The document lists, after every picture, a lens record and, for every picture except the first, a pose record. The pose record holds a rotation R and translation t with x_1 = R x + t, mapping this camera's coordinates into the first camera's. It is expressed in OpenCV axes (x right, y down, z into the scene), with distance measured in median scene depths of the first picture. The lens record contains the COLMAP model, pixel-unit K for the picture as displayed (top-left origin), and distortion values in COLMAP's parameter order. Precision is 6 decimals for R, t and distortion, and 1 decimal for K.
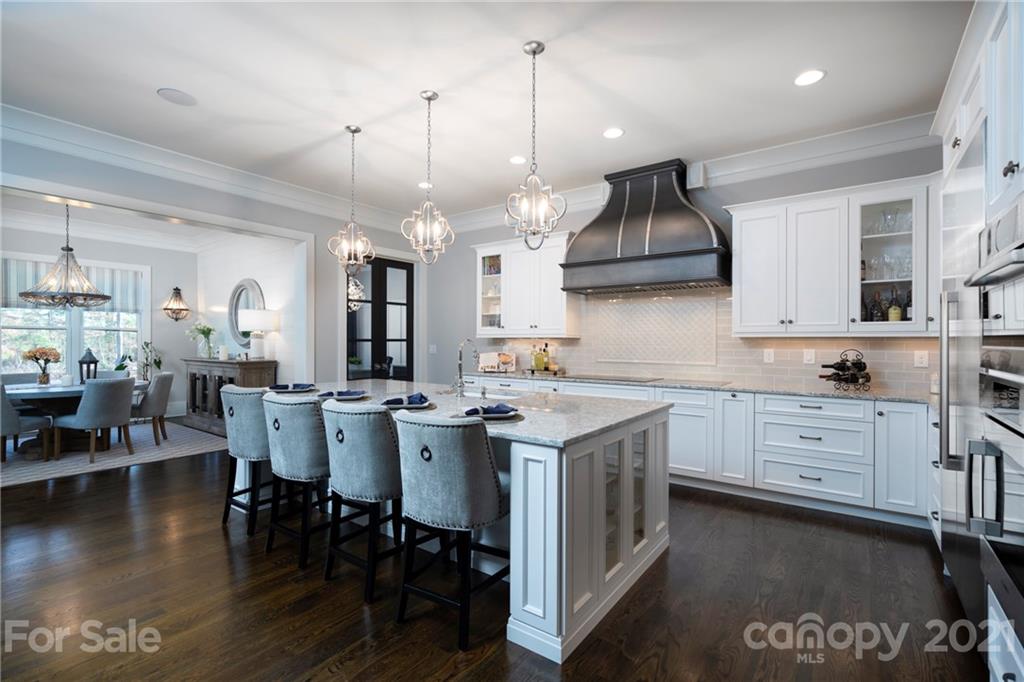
lens RADIAL K [[466.8, 0, 515.6], [0, 466.8, 339.4], [0, 0, 1]] dist [-0.004026, -0.000012]
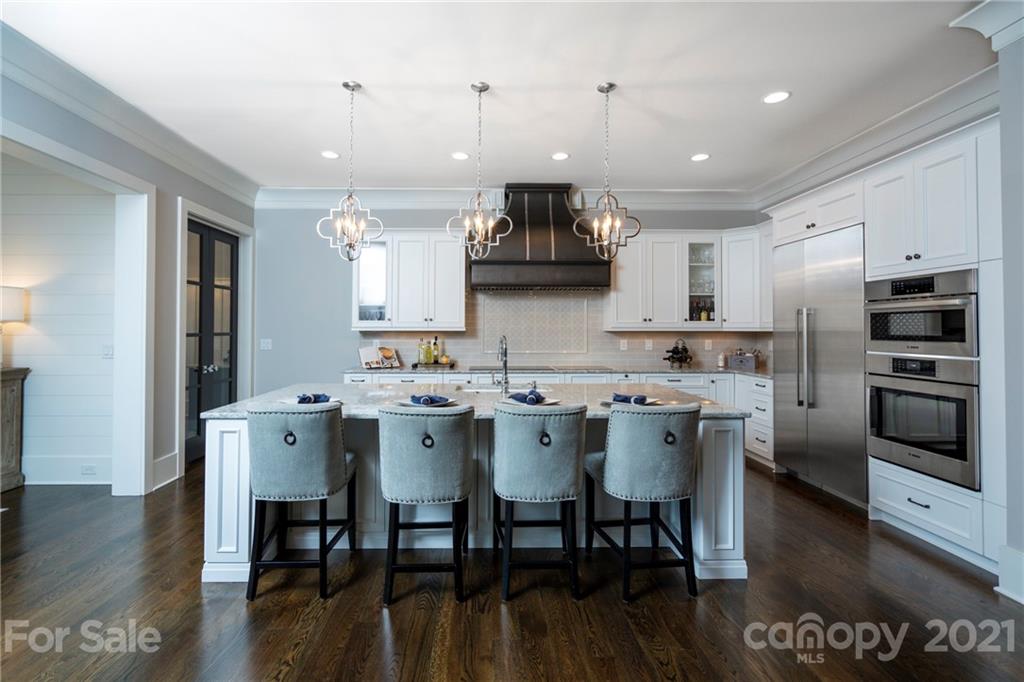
lens RADIAL K [[466.8, 0, 507.5], [0, 466.8, 323.1], [0, 0, 1]] dist [-0.004026, -0.000012]
pose [[0.791216, 0.006474, 0.611502, -0.517578], [-0.000166, 0.999946, -0.010371, -0.012503], [-0.611537, 0.008104, 0.791175, 0.140999]]
